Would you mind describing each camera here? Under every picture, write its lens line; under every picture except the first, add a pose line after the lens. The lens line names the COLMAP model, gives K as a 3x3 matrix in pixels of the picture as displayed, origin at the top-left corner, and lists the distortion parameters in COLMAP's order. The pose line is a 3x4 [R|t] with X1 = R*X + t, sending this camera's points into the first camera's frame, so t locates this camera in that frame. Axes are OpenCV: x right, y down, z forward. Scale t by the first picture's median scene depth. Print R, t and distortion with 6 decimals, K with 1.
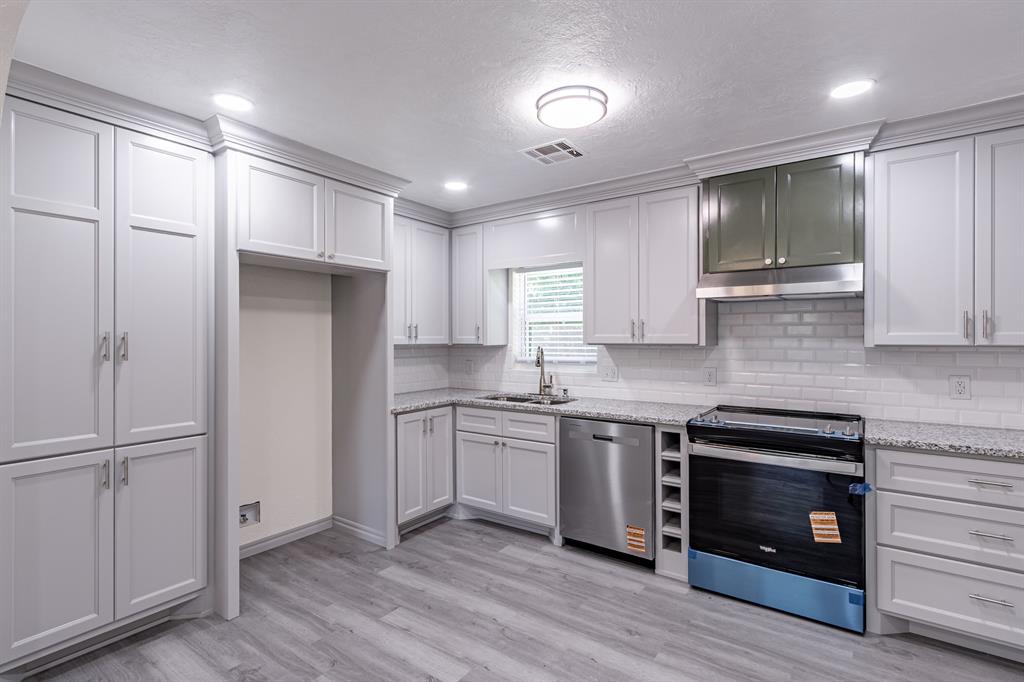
lens RADIAL K [[484.8, 0, 496.0], [0, 484.8, 335.2], [0, 0, 1]] dist [0.008965, -0.002414]
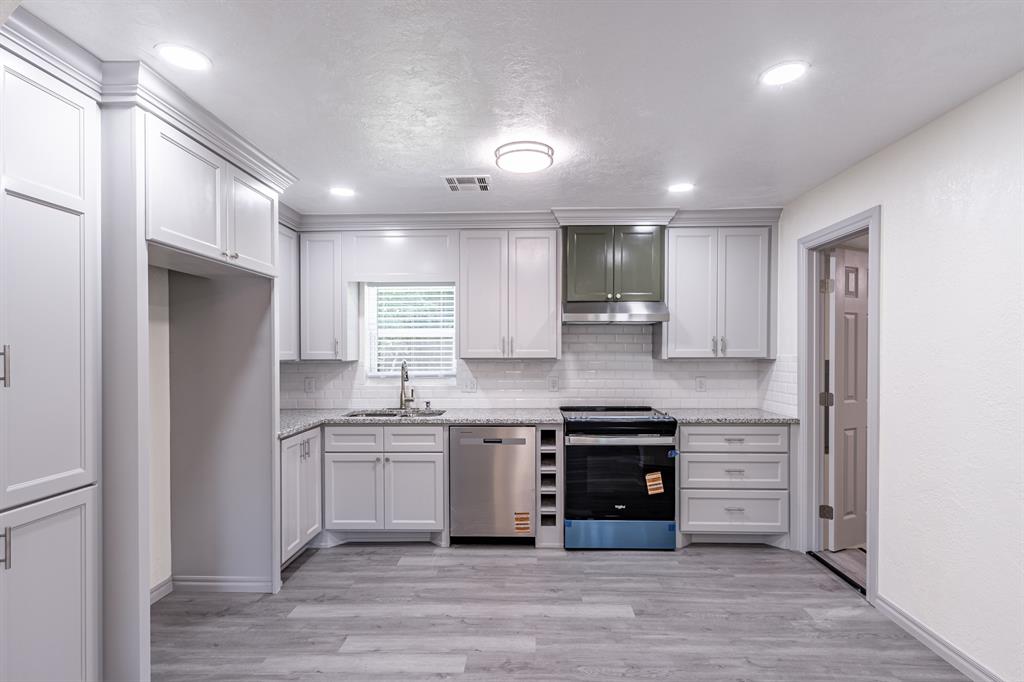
lens RADIAL K [[484.8, 0, 511.2], [0, 484.8, 356.5], [0, 0, 1]] dist [0.008965, -0.002414]
pose [[0.826552, -0.004574, 0.562842, -0.383172], [-0.002598, 0.999925, 0.011941, -0.000318], [-0.562855, -0.011332, 0.826478, 0.036279]]
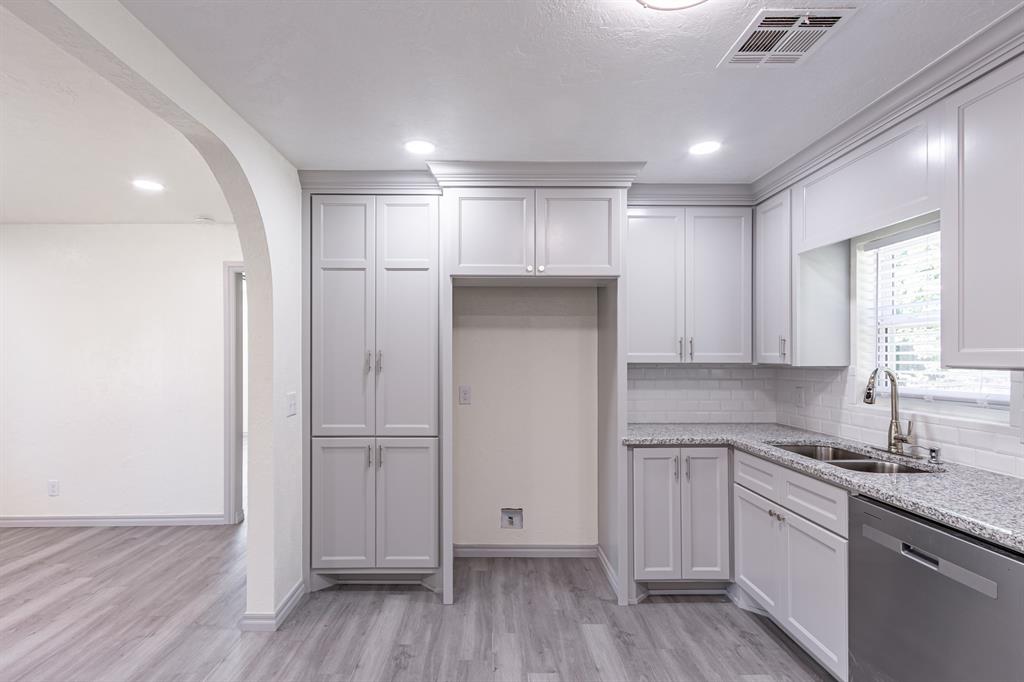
lens RADIAL K [[484.8, 0, 501.0], [0, 484.8, 352.9], [0, 0, 1]] dist [0.008965, -0.002414]
pose [[0.606139, 0.000400, -0.795359, 0.353663], [0.003785, 0.999987, 0.003387, -0.002294], [0.795350, -0.005064, 0.606130, 0.346519]]
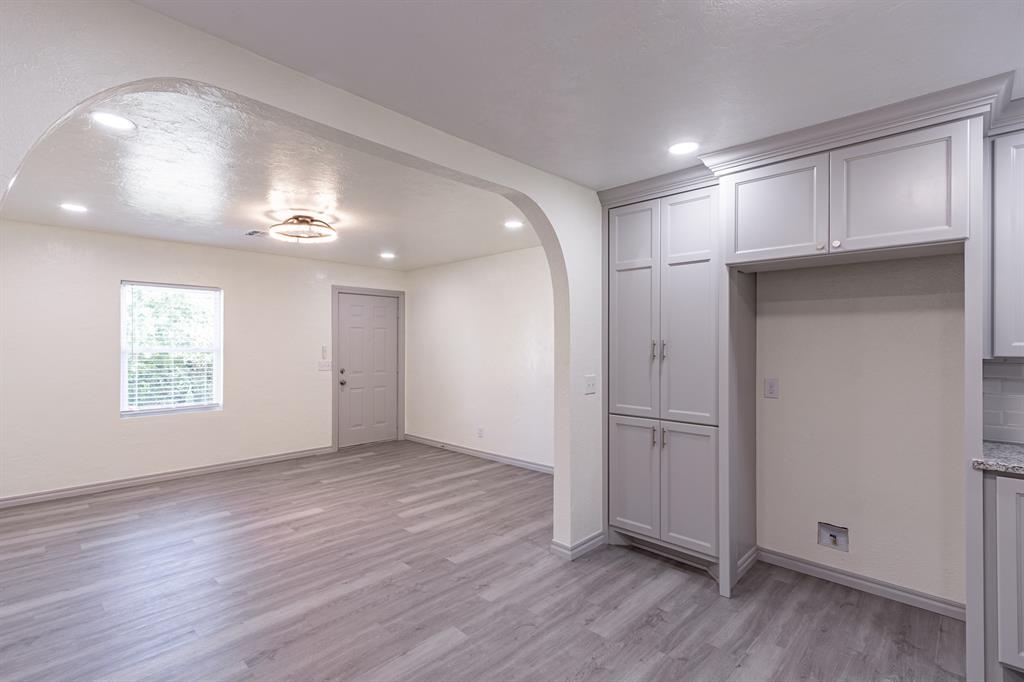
lens RADIAL K [[484.8, 0, 502.4], [0, 484.8, 343.6], [0, 0, 1]] dist [0.008965, -0.002414]
pose [[-0.134079, 0.000969, -0.990970, 0.518781], [0.002946, 0.999995, 0.000579, 0.000703], [0.990966, -0.002842, -0.134081, 0.530445]]
